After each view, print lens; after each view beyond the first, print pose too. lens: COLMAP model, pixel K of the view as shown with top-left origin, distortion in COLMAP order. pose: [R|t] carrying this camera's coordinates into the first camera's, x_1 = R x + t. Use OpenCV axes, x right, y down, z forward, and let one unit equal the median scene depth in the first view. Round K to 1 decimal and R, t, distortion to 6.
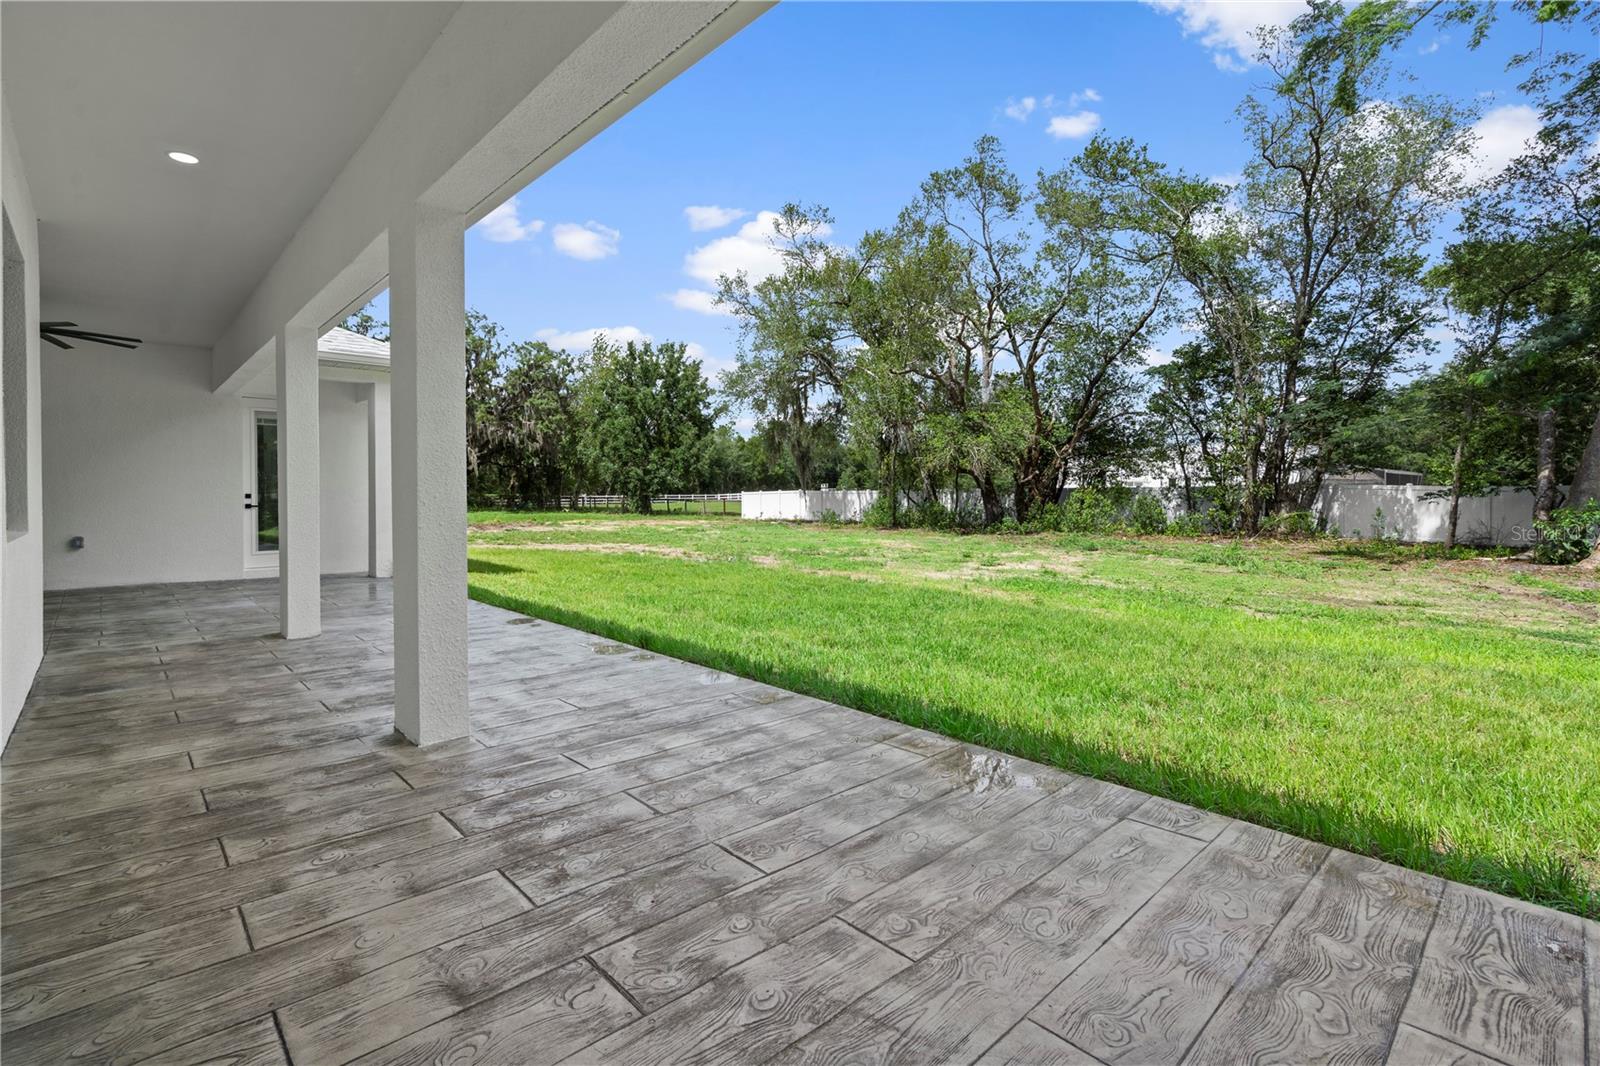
lens RADIAL K [[745.5, 0, 798.9], [0, 745.5, 504.2], [0, 0, 1]] dist [0.000248, 0.000305]
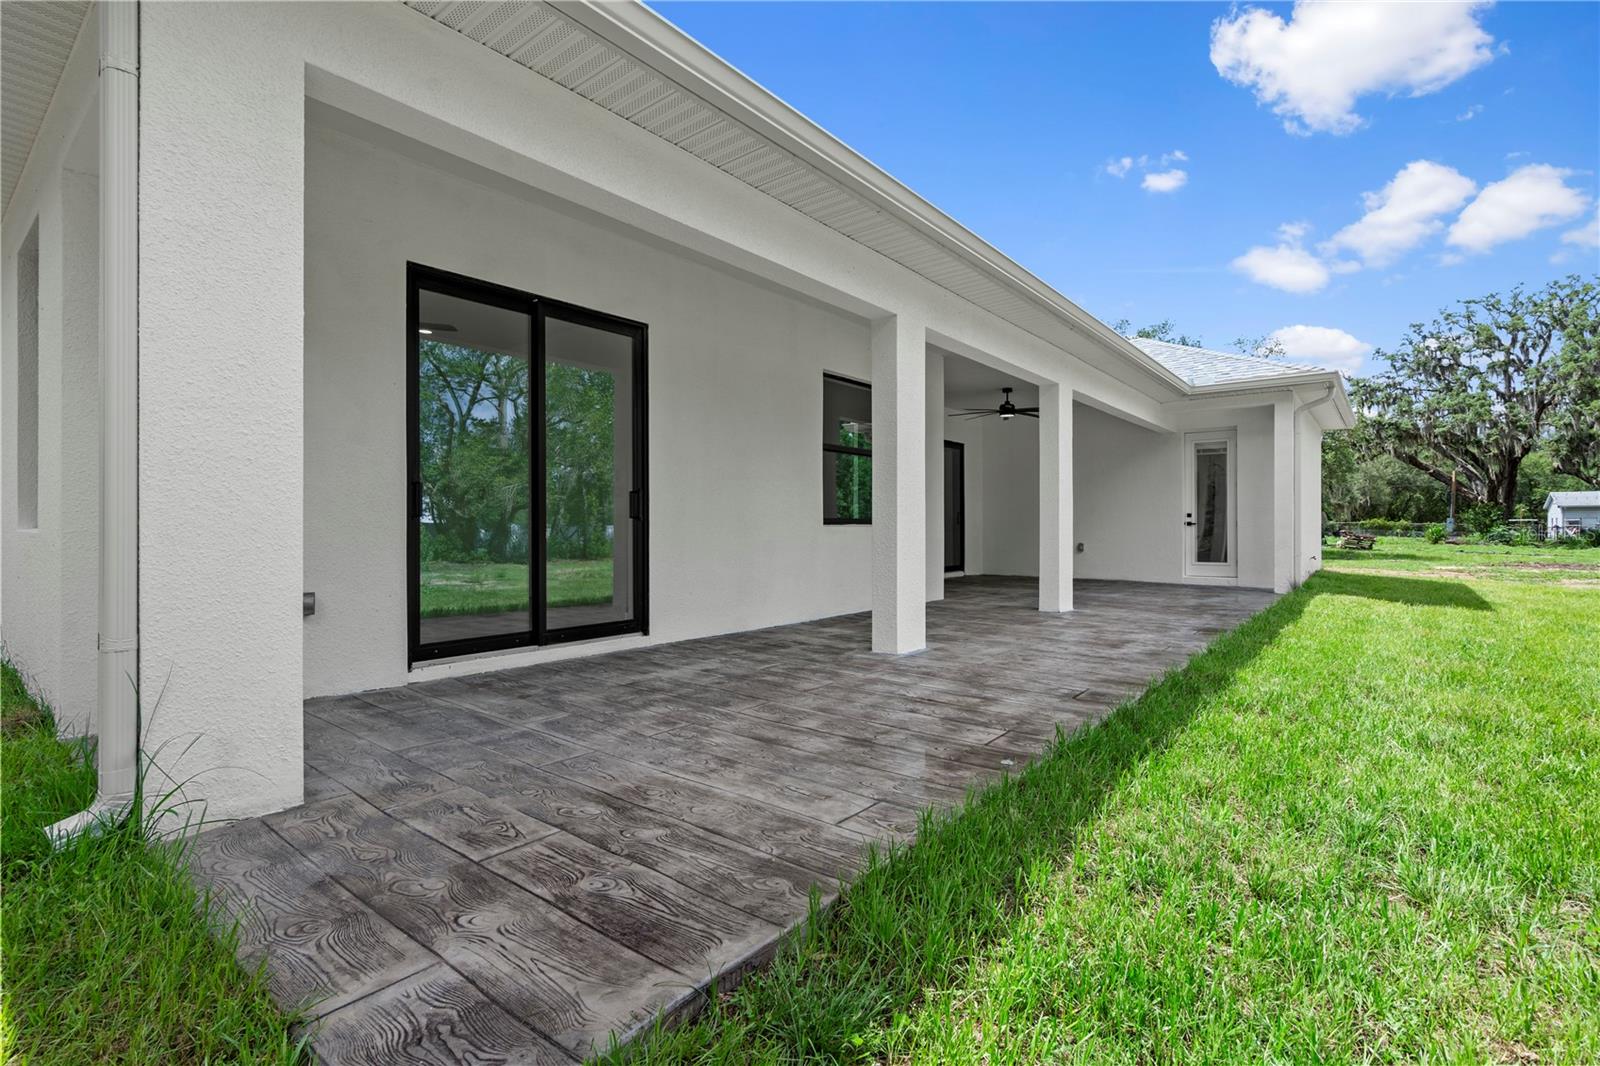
lens RADIAL K [[745.5, 0, 798.9], [0, 745.5, 504.2], [0, 0, 1]] dist [0.000248, 0.000305]
pose [[0.146543, -0.027246, -0.988829, 1.660502], [-0.014987, 0.999445, -0.029760, 0.075704], [0.989091, 0.019181, 0.146053, 0.885864]]
